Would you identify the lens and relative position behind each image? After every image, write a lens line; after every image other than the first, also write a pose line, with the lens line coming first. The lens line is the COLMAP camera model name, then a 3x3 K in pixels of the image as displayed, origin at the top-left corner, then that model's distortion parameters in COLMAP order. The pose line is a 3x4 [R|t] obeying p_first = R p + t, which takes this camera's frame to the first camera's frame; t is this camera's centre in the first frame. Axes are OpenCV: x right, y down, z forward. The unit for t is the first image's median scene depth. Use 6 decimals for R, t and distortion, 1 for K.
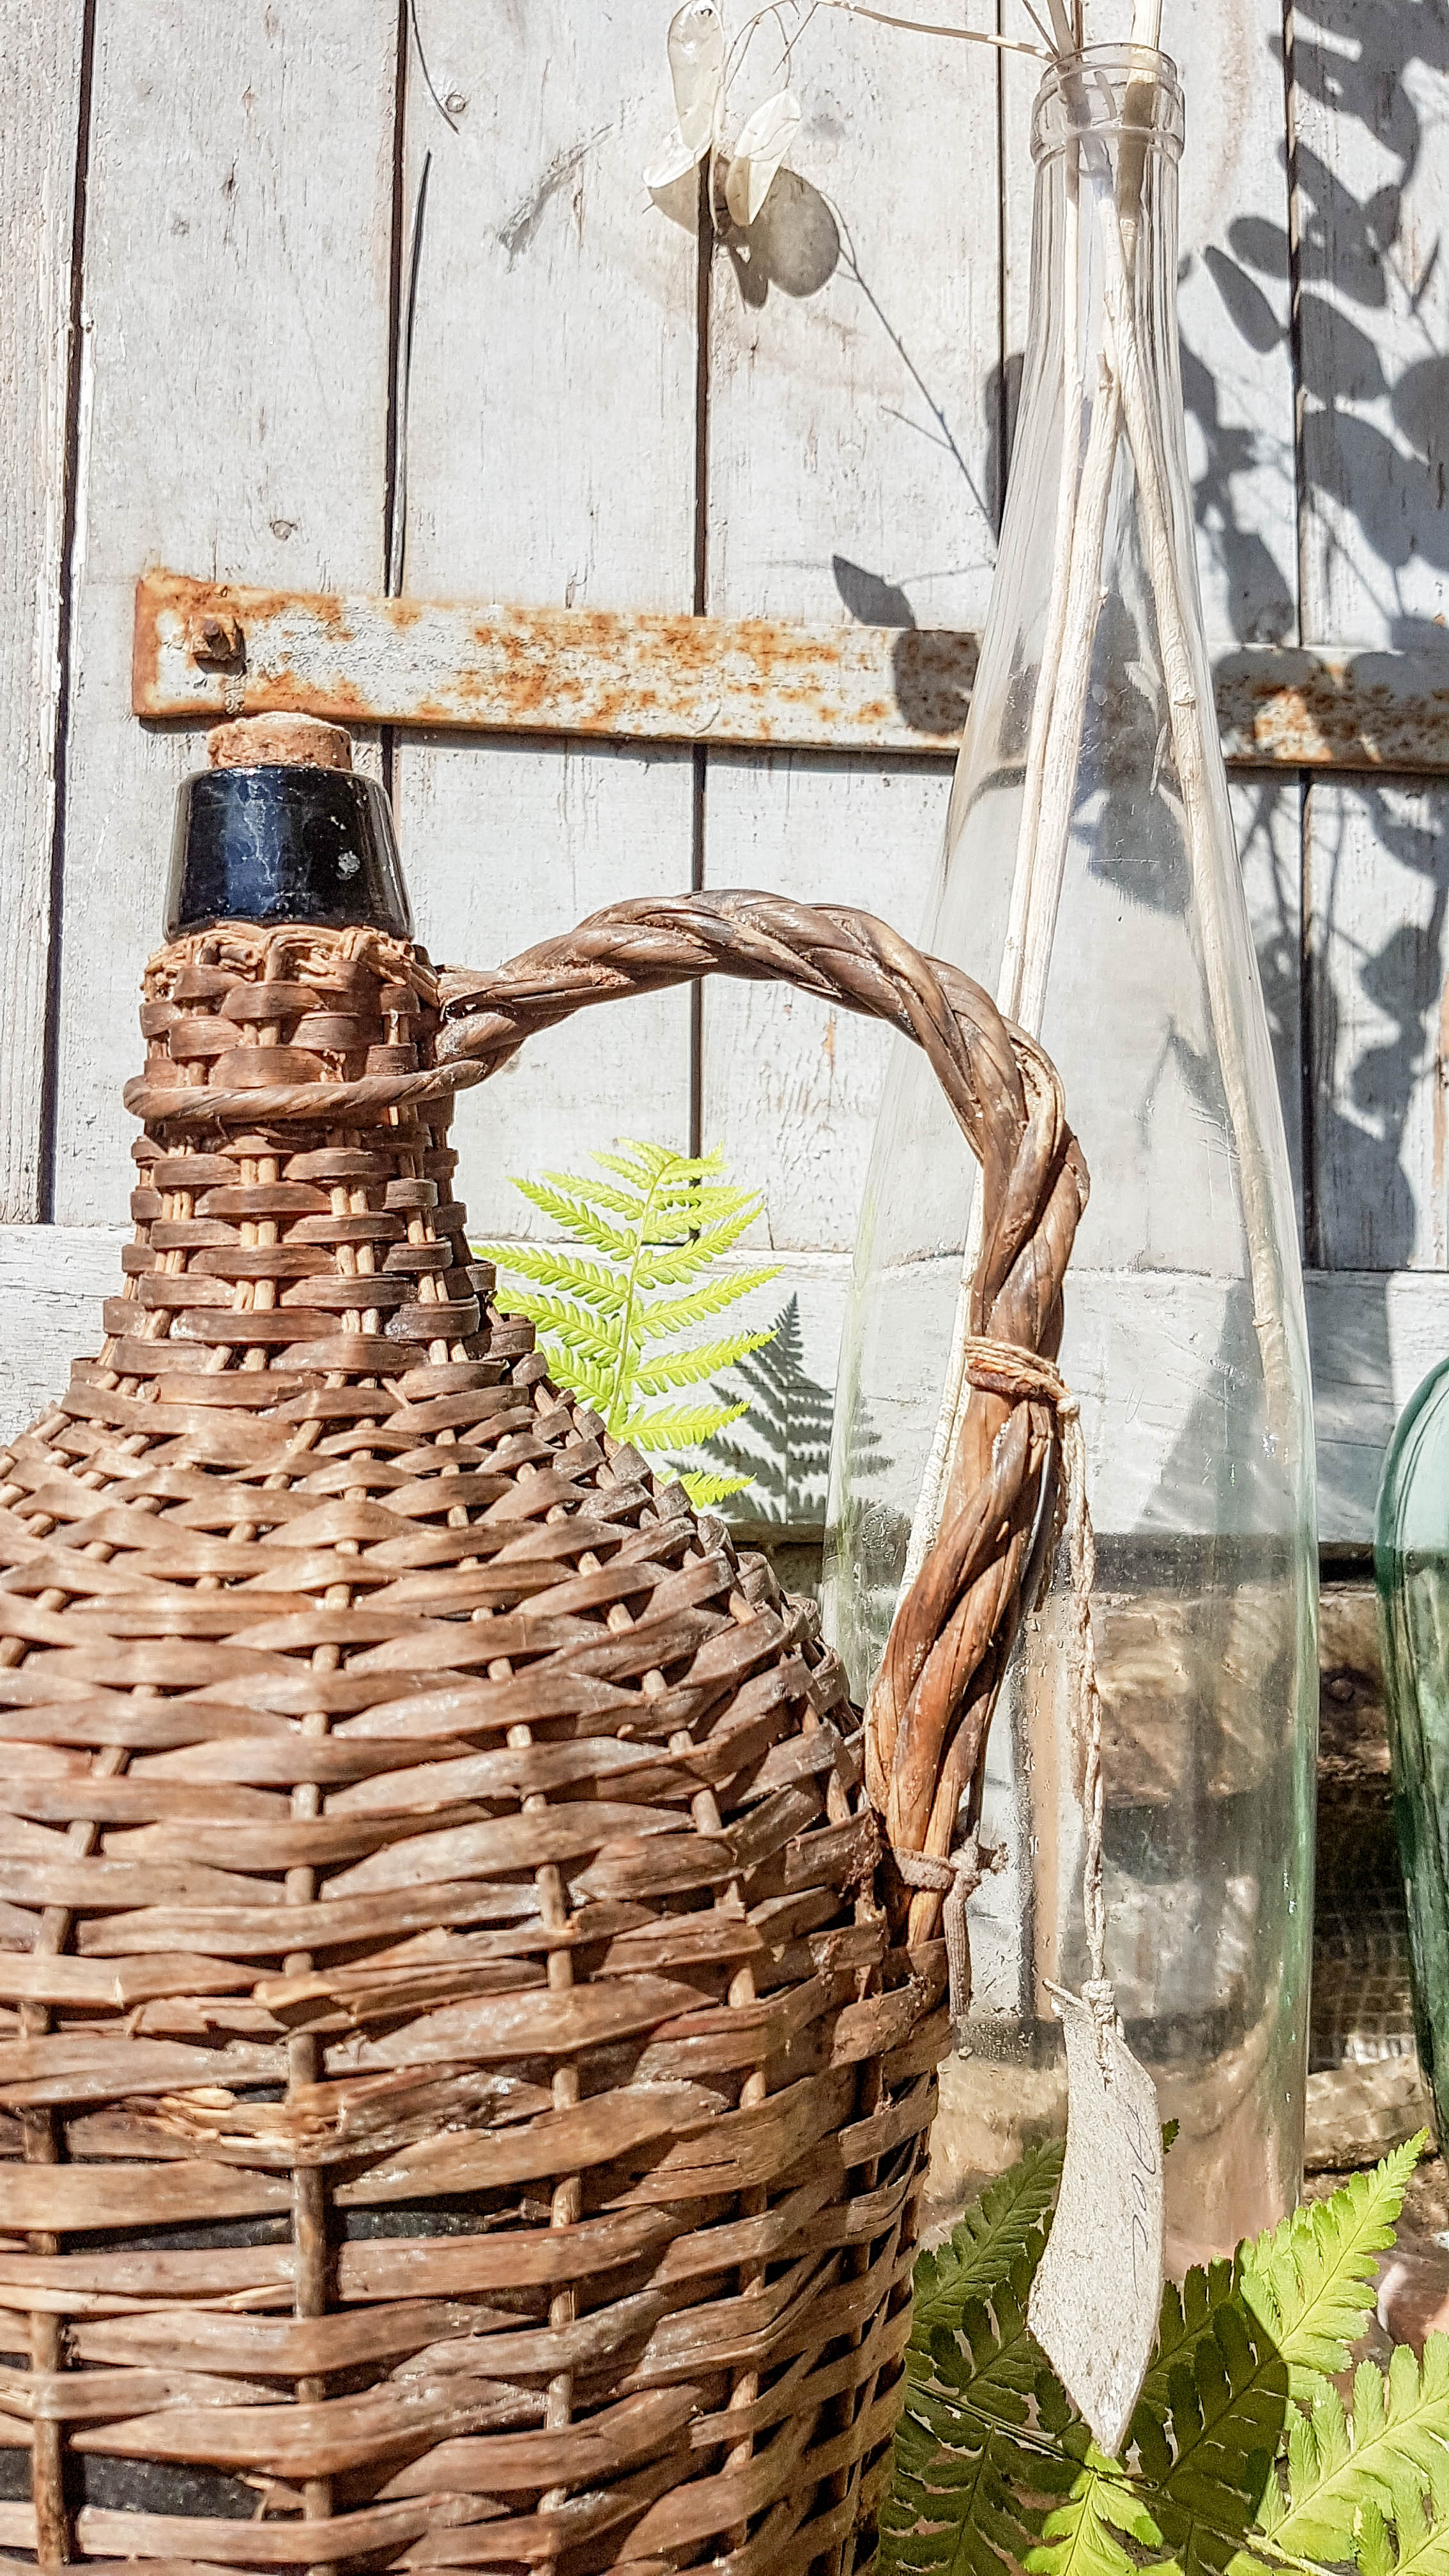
lens RADIAL K [[2077.4, 0, 683.0], [0, 2077.4, 1254.1], [0, 0, 1]] dist [0.256655, -0.568447]
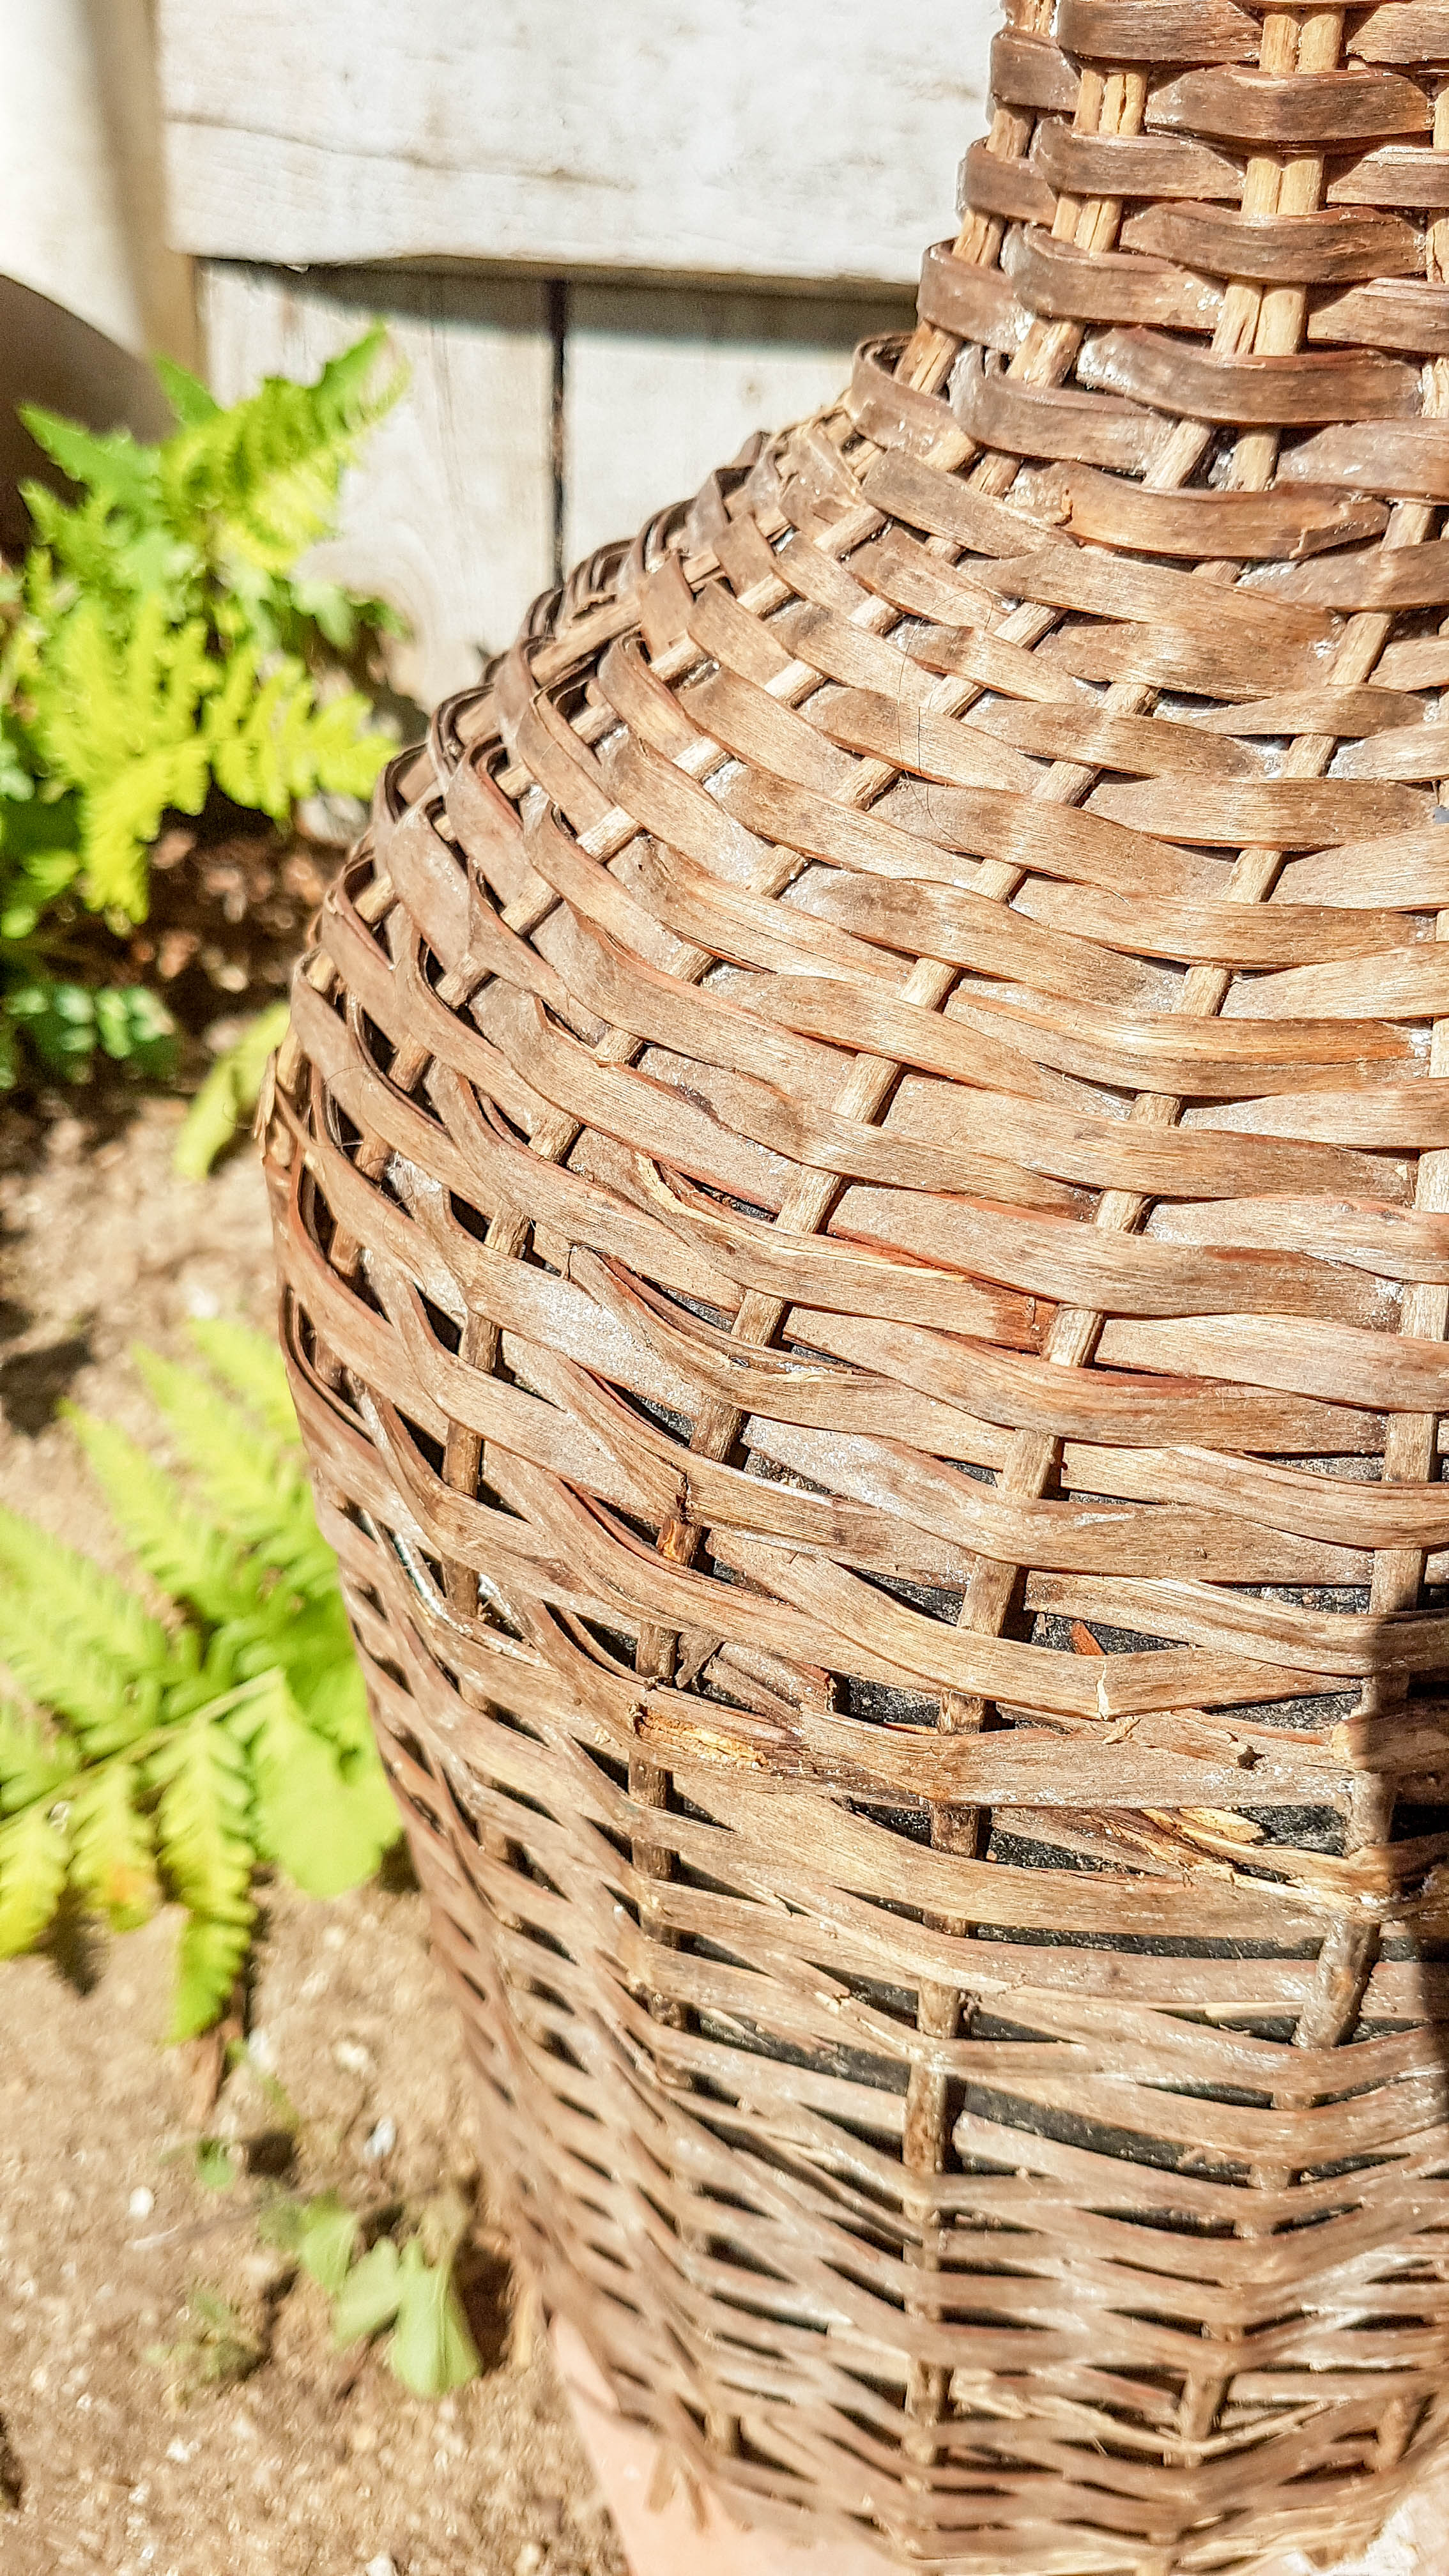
lens RADIAL K [[2113.0, 0, 723.1], [0, 2113.0, 1240.1], [0, 0, 1]] dist [0.003063, -0.121351]
pose [[0.985800, 0.110512, -0.126431, -0.112670], [-0.010223, 0.791014, 0.611713, -0.051454], [0.167610, -0.601734, 0.780912, 0.209694]]
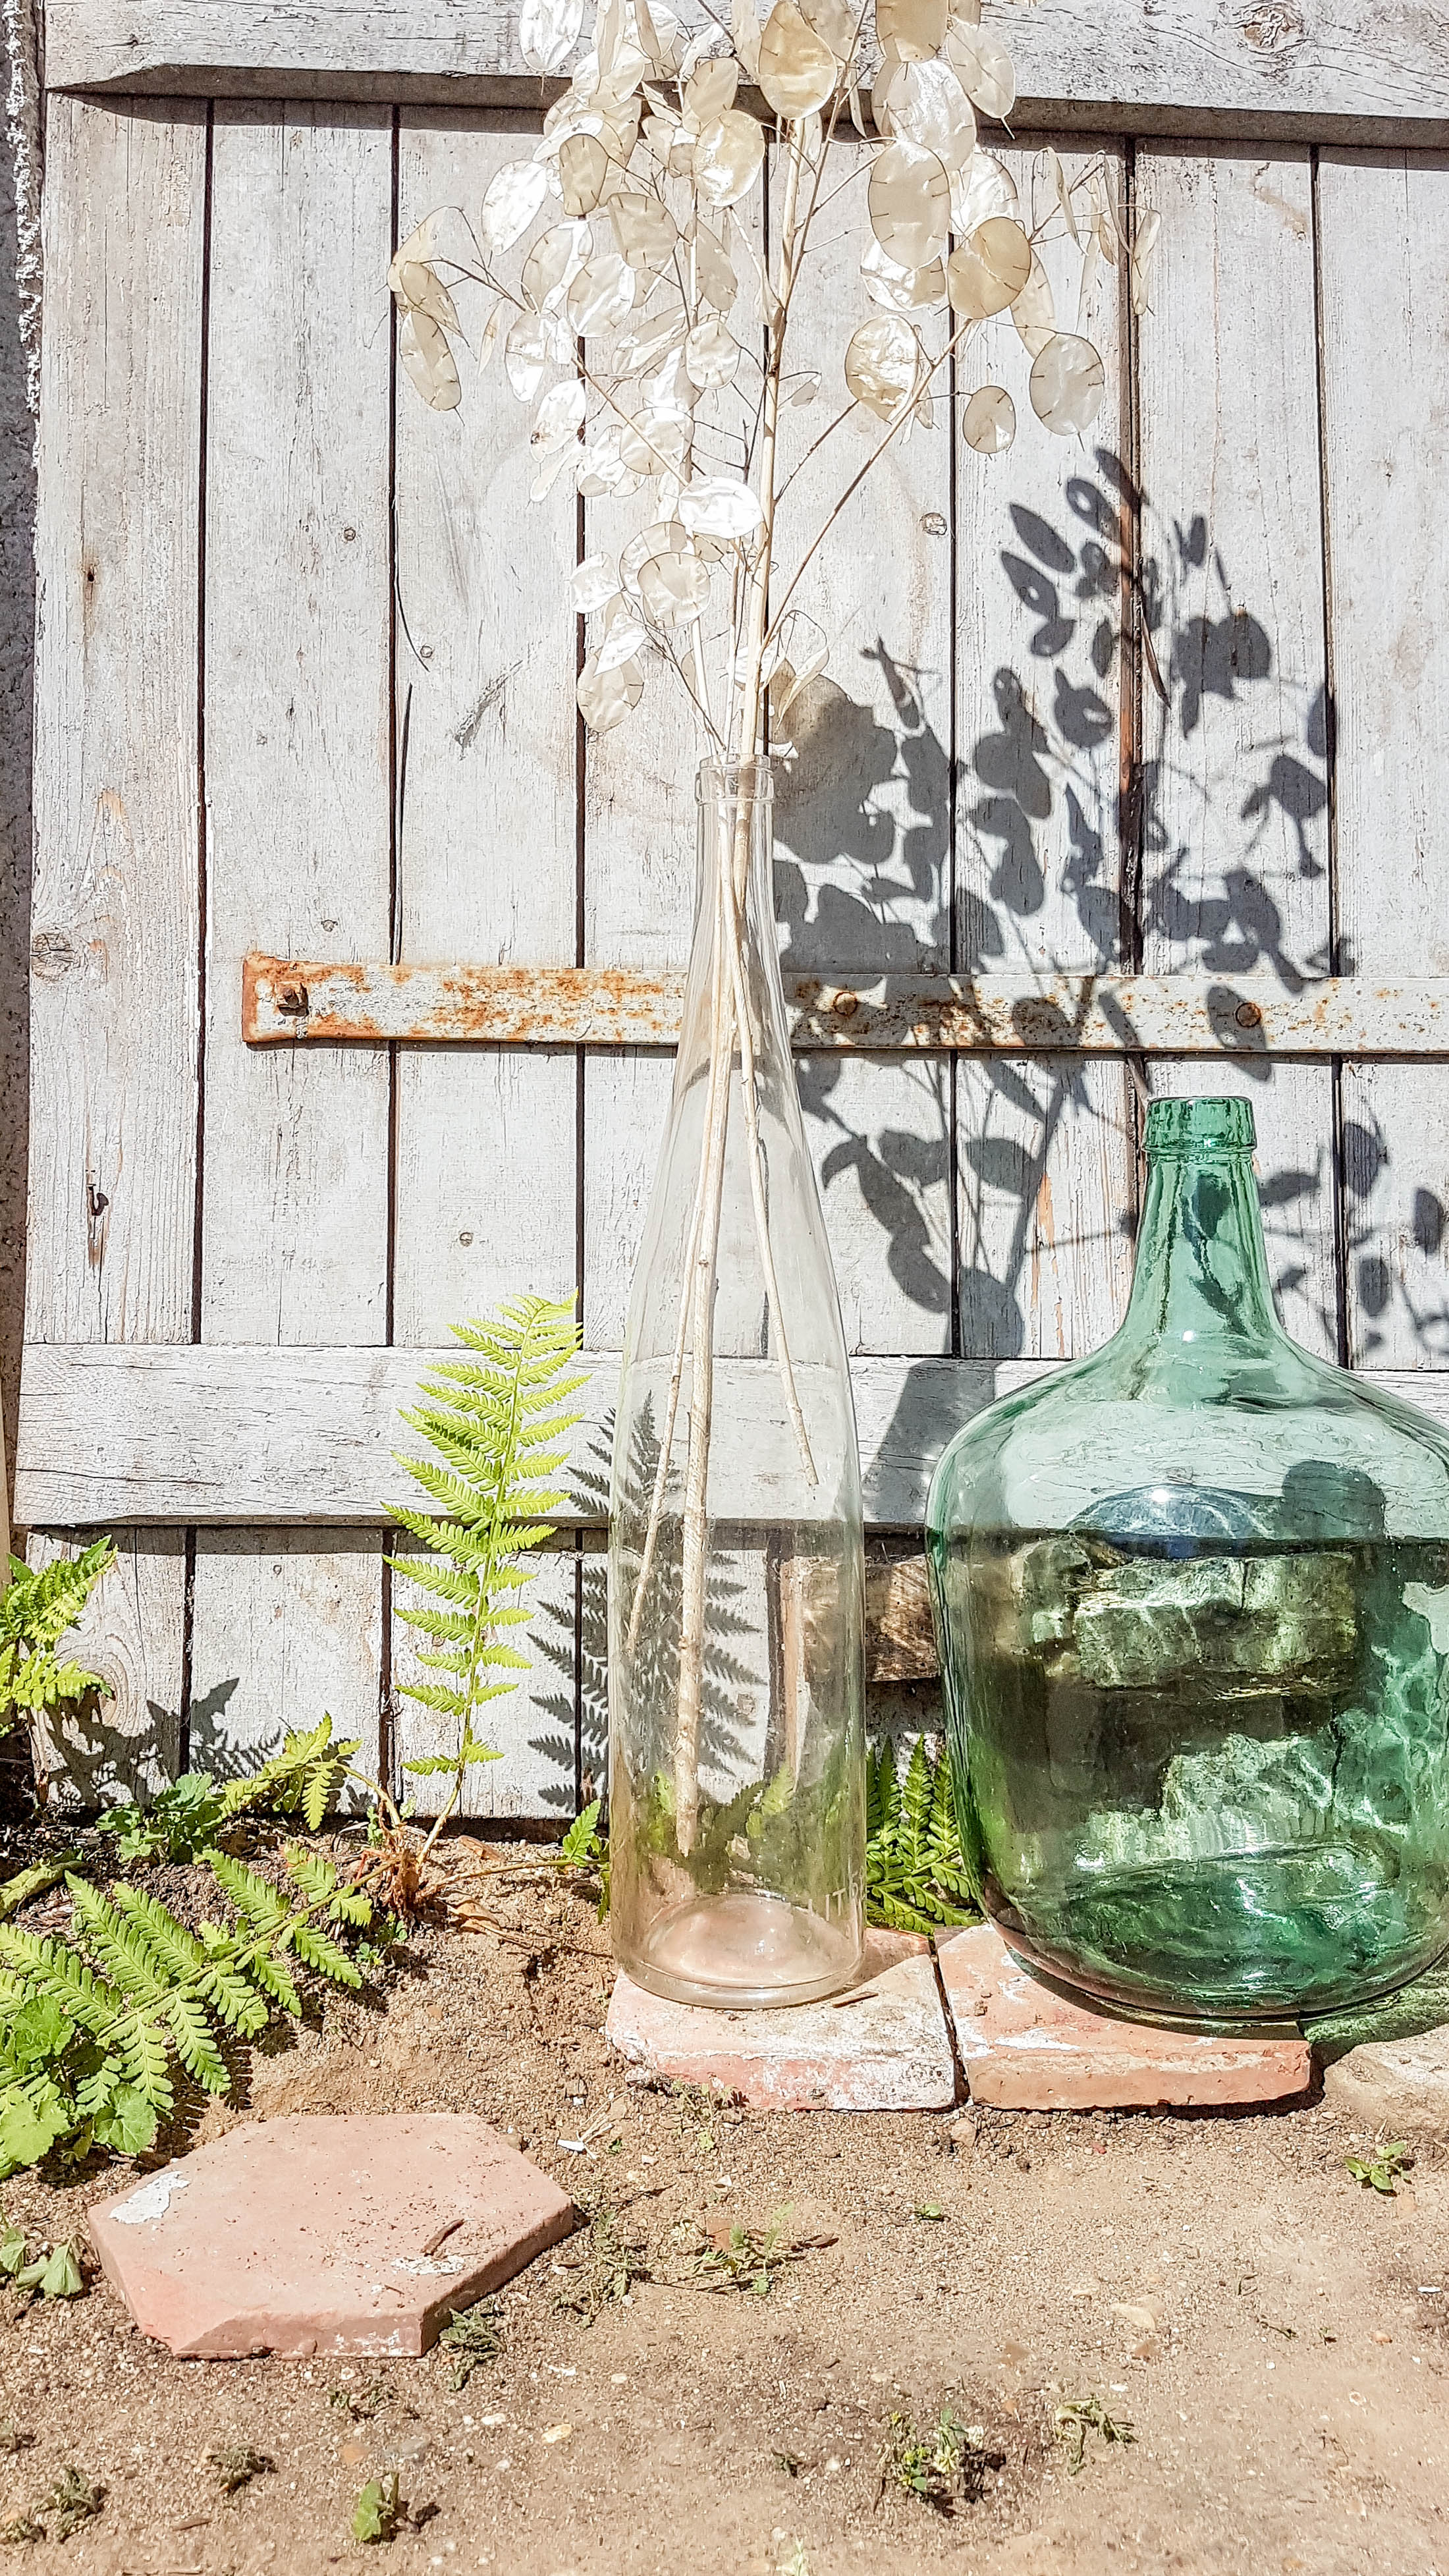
lens RADIAL K [[2123.5, 0, 655.4], [0, 2123.5, 1260.6], [0, 0, 1]] dist [0.269581, -0.579646]
pose [[0.996886, -0.016956, -0.077013, 0.195852], [0.018239, 0.999706, 0.015983, -0.099816], [0.076719, -0.017338, 0.996902, -0.676471]]
